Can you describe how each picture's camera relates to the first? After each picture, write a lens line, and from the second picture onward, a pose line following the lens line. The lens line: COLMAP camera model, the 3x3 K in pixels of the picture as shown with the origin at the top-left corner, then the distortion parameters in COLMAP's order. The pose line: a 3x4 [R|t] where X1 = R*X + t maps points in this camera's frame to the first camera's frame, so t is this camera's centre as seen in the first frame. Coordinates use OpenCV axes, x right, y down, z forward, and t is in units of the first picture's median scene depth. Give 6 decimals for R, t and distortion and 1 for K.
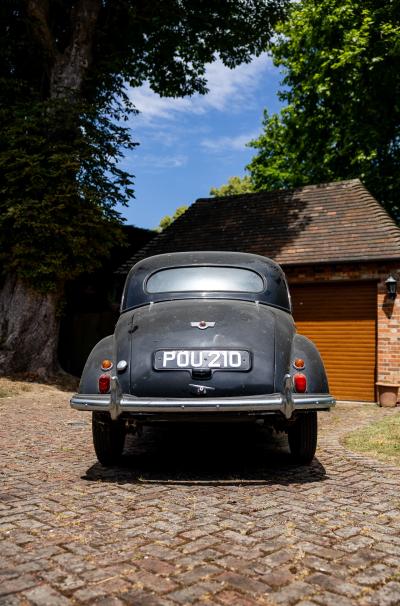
lens RADIAL K [[554.7, 0, 207.2], [0, 554.7, 302.2], [0, 0, 1]] dist [-0.004879, -0.004185]
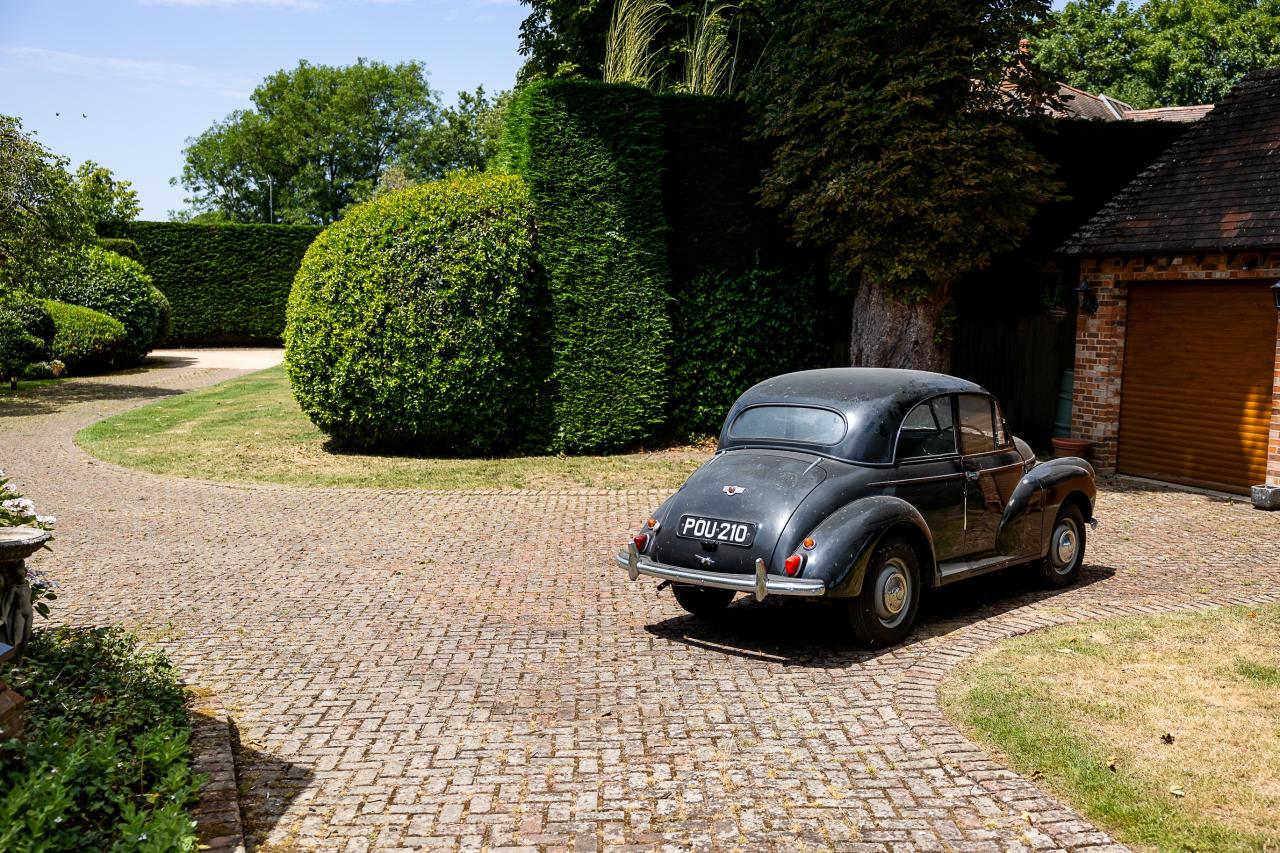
lens RADIAL K [[1267.7, 0, 640.0], [0, 1267.7, 426.5], [0, 0, 1]] dist [-0.003953, 0.033185]
pose [[0.749872, 0.047597, -0.659869, 0.427501], [0.077684, 0.984174, 0.159269, -0.139924], [0.657006, -0.170692, 0.734307, -0.224051]]
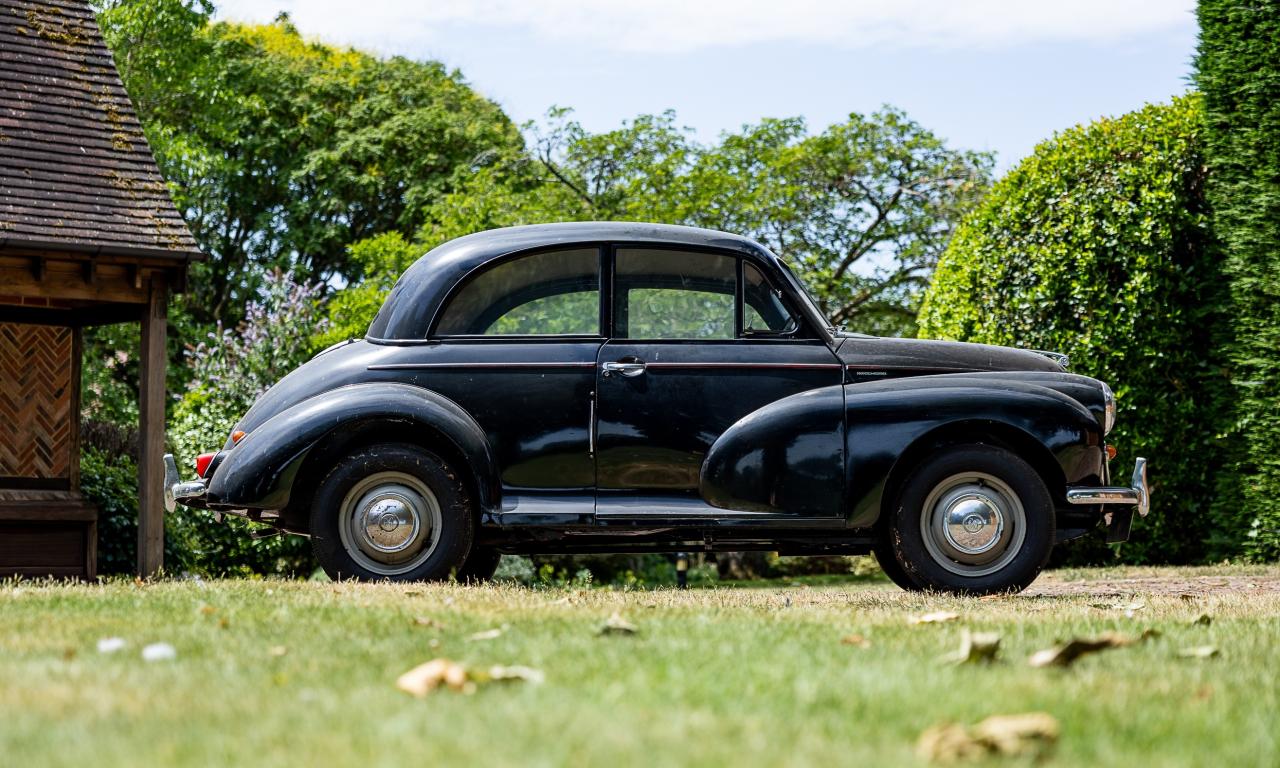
lens RADIAL K [[2439.3, 0, 620.8], [0, 2439.3, 379.6], [0, 0, 1]] dist [0.041861, 0.169183]
pose [[-0.024911, -0.093372, -0.995320, 1.012029], [0.117833, 0.988414, -0.095673, 0.124357], [0.992721, -0.119665, -0.013620, 0.489729]]
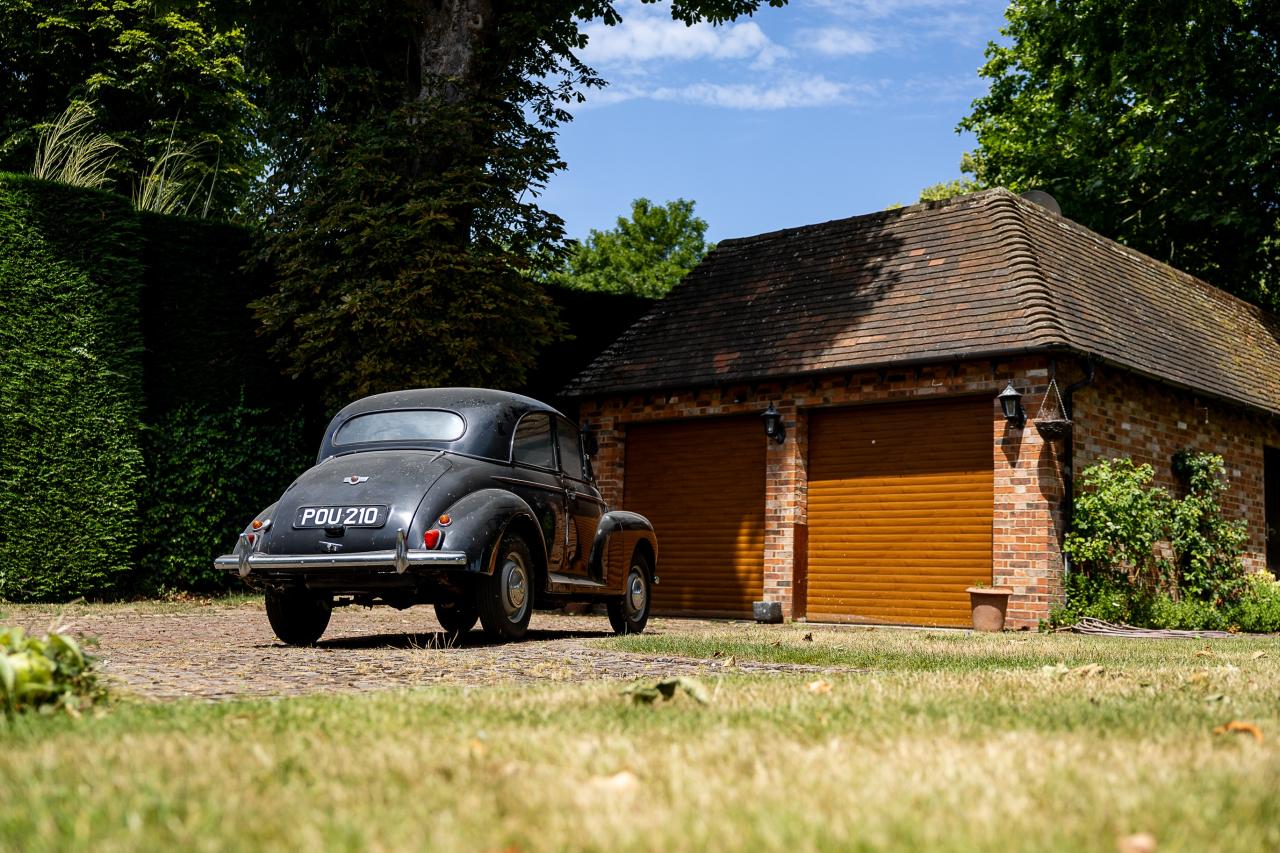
lens RADIAL K [[1425.0, 0, 640.0], [0, 1425.0, 426.5], [0, 0, 1]] dist [-0.011405, 0.043155]
pose [[0.960408, -0.035702, -0.276299, 0.358076], [0.032749, 0.999347, -0.015296, 0.001228], [0.276664, 0.005641, 0.960950, -0.367357]]
